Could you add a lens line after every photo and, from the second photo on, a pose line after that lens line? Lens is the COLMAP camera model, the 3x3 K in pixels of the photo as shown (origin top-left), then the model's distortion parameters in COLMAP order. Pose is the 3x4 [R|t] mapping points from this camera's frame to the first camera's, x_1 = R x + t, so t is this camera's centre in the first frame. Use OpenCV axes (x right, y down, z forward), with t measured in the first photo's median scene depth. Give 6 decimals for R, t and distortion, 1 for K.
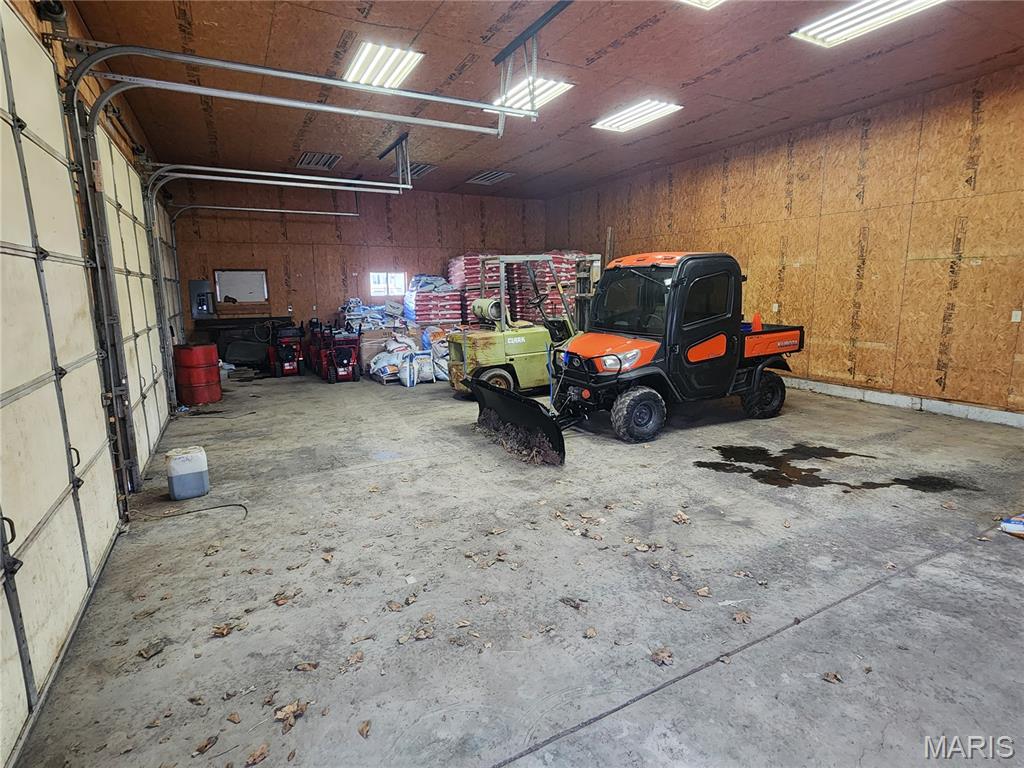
lens RADIAL K [[529.8, 0, 514.3], [0, 529.8, 378.7], [0, 0, 1]] dist [0.000541, -0.000514]
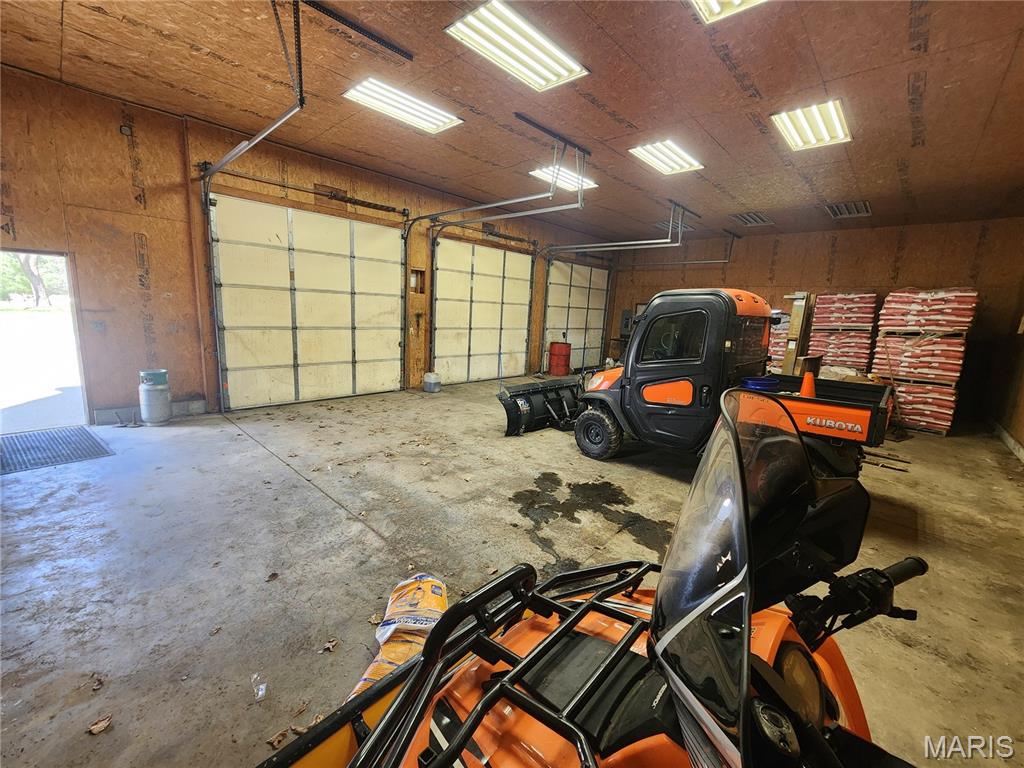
lens RADIAL K [[418.1, 0, 513.4], [0, 418.1, 382.4], [0, 0, 1]] dist [-0.000926, -0.000172]
pose [[0.322552, 0.192217, -0.926829, 1.280763], [-0.215667, 0.968334, 0.125769, -0.144235], [0.921655, 0.159320, 0.353793, 0.662385]]
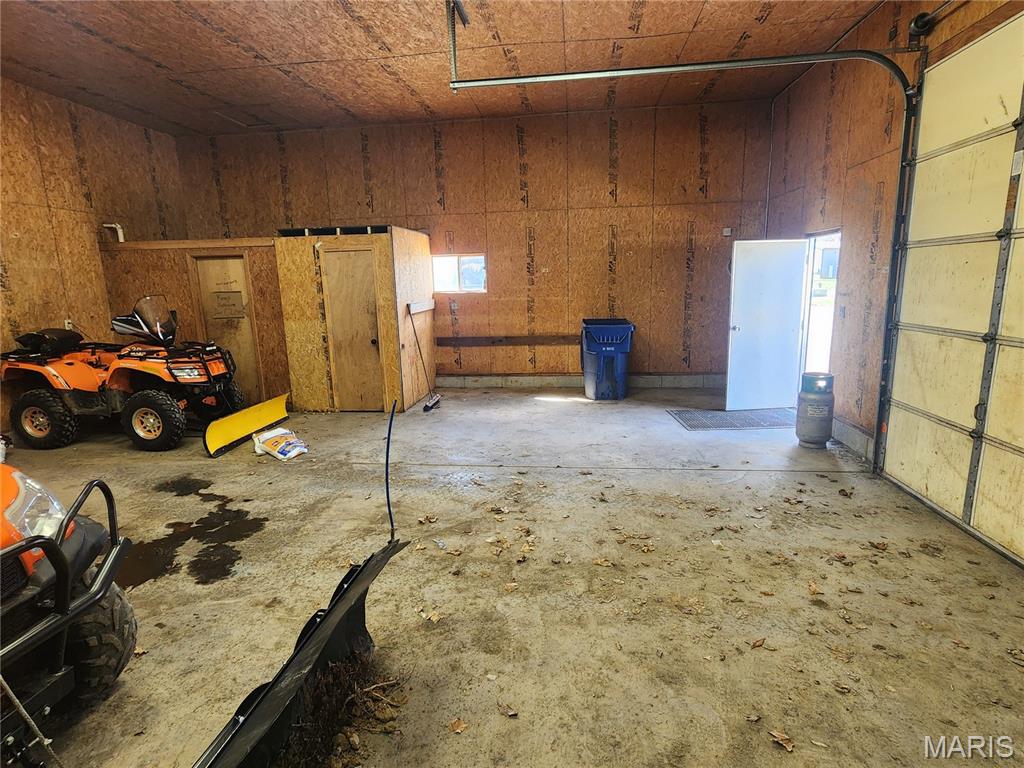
lens RADIAL K [[529.8, 0, 514.3], [0, 529.8, 378.7], [0, 0, 1]] dist [0.000541, -0.000514]
pose [[-0.821001, -0.072042, 0.566363, -0.314424], [0.132630, 0.940802, 0.311931, -0.235665], [-0.555307, 0.331212, -0.762845, 1.373475]]
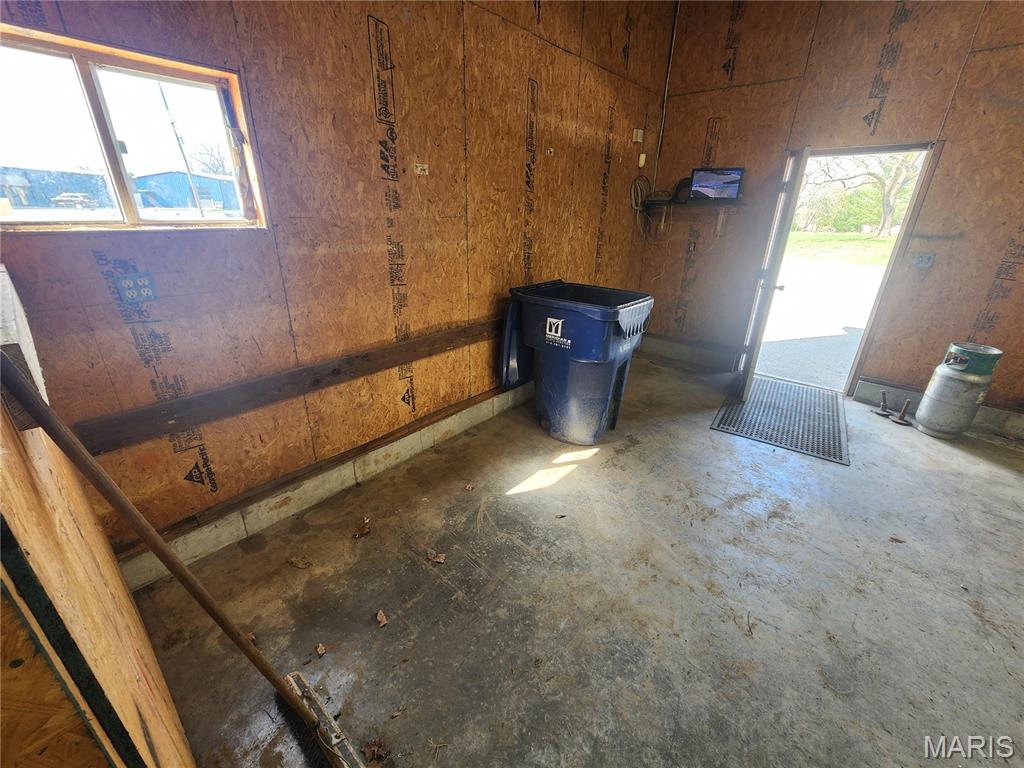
lens RADIAL K [[418.1, 0, 513.4], [0, 418.1, 382.4], [0, 0, 1]] dist [-0.000926, -0.000172]
pose [[-0.933951, 0.134428, -0.331158, 0.762795], [-0.065518, 0.846470, 0.528390, -0.065411], [0.351346, 0.515187, -0.781754, 0.422503]]
